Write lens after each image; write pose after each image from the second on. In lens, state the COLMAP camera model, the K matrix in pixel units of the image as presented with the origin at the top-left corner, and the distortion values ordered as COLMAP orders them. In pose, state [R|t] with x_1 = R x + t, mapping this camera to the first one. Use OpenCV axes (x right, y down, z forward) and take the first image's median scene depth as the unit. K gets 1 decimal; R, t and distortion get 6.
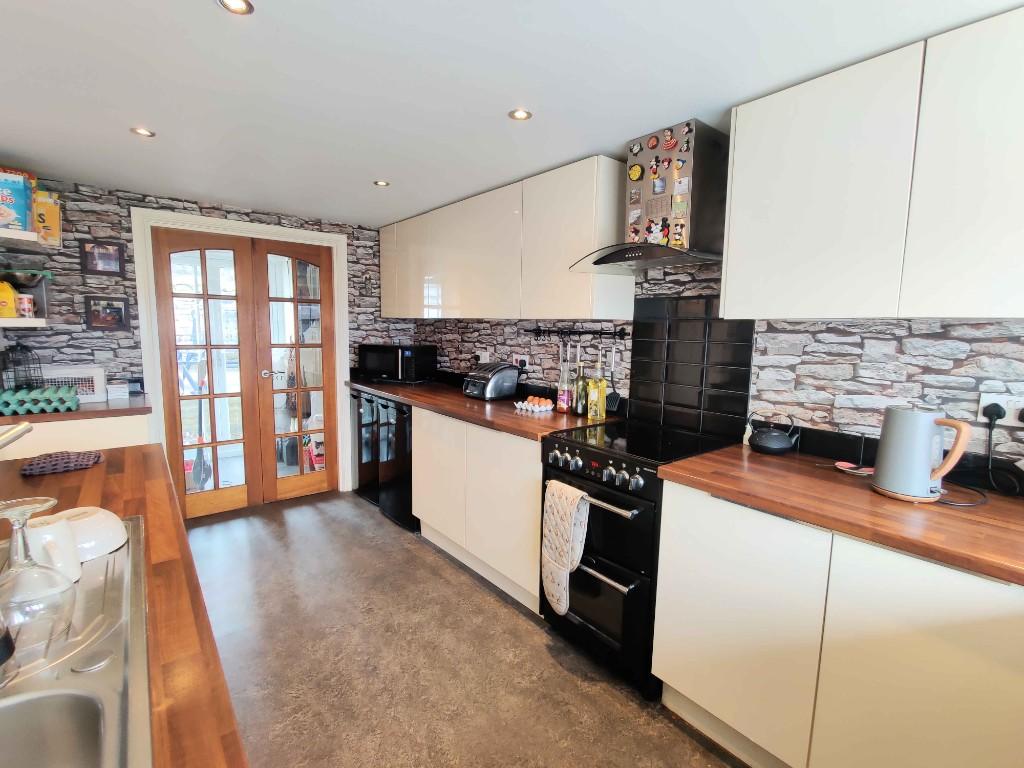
lens RADIAL K [[474.6, 0, 508.5], [0, 474.6, 385.0], [0, 0, 1]] dist [0.000733, -0.002644]
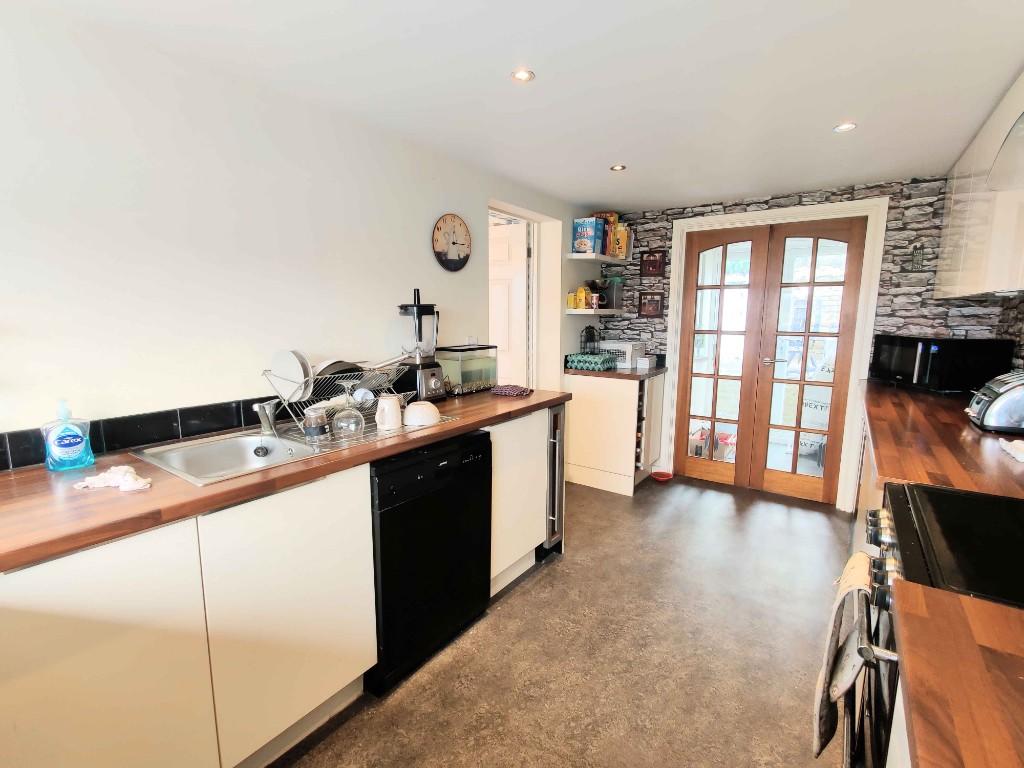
lens RADIAL K [[474.6, 0, 515.9], [0, 474.6, 384.3], [0, 0, 1]] dist [0.000733, -0.002644]
pose [[0.282921, 0.125600, -0.950884, 0.330265], [-0.113856, 0.988777, 0.096730, -0.013988], [0.952362, 0.080897, 0.294046, 0.241959]]
